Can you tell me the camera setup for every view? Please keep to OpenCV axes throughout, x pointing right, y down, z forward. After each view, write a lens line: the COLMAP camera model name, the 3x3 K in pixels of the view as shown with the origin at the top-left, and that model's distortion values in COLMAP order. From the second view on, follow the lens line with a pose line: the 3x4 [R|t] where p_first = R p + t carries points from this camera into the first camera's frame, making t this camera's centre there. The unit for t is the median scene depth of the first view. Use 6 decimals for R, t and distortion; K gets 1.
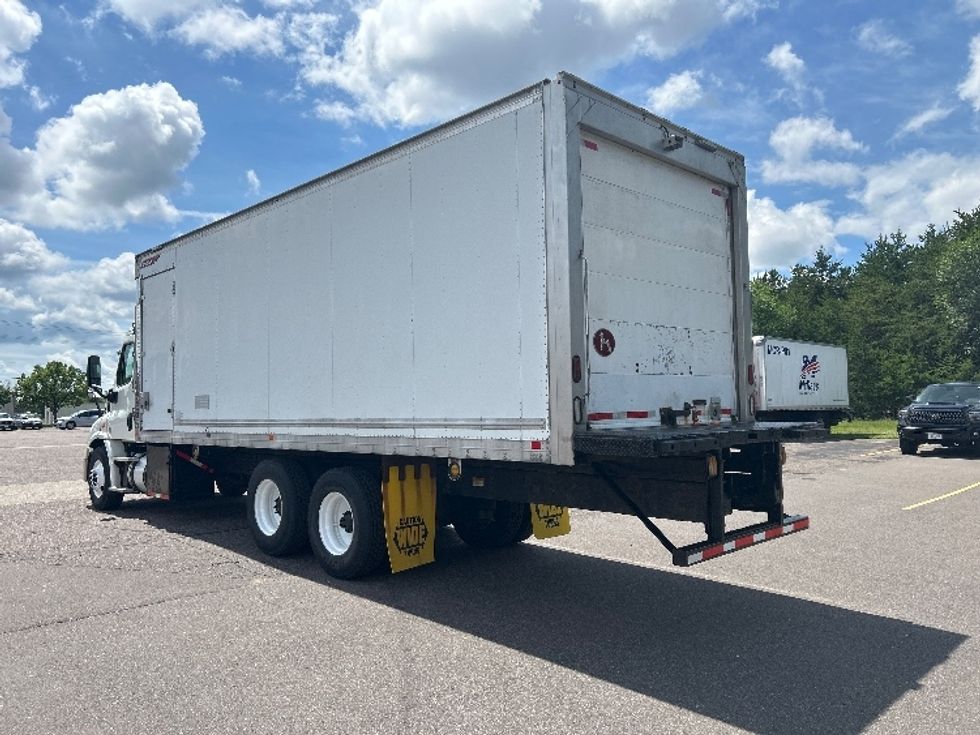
lens RADIAL K [[718.9, 0, 495.2], [0, 718.9, 369.3], [0, 0, 1]] dist [0.034055, 0.007979]
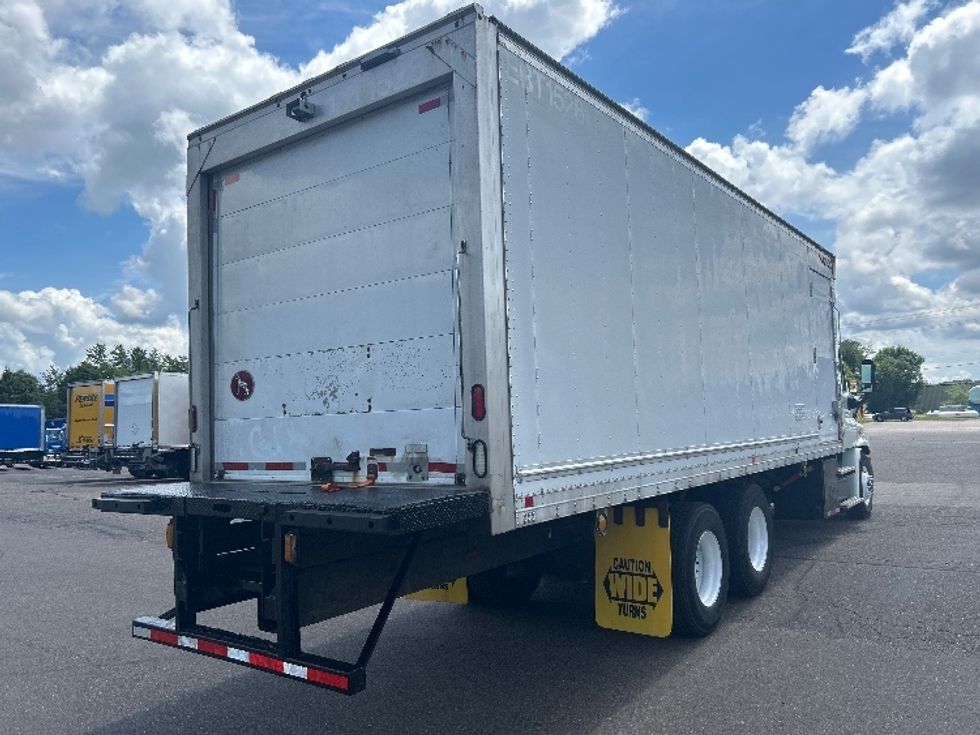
lens RADIAL K [[750.6, 0, 490.8], [0, 750.6, 367.5], [0, 0, 1]] dist [0.044300, -0.051951]
pose [[0.163374, -0.057356, -0.984896, 1.037417], [0.083399, 0.995538, -0.044142, 0.007886], [0.983033, -0.074928, 0.167428, 1.036128]]
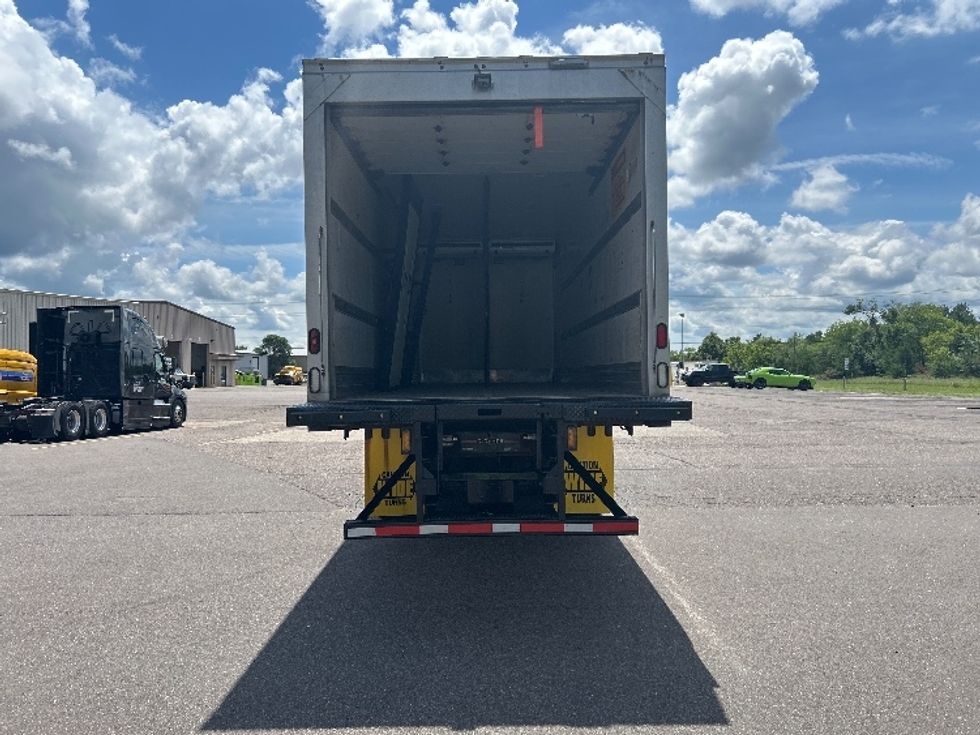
lens RADIAL K [[457.5, 0, 488.6], [0, 457.5, 359.8], [0, 0, 1]] dist [-0.001191, -0.000061]
pose [[0.710669, -0.012630, -0.703414, 0.601018], [0.026504, 0.999610, 0.008829, 0.009093], [0.703028, -0.024918, 0.710726, 0.594323]]
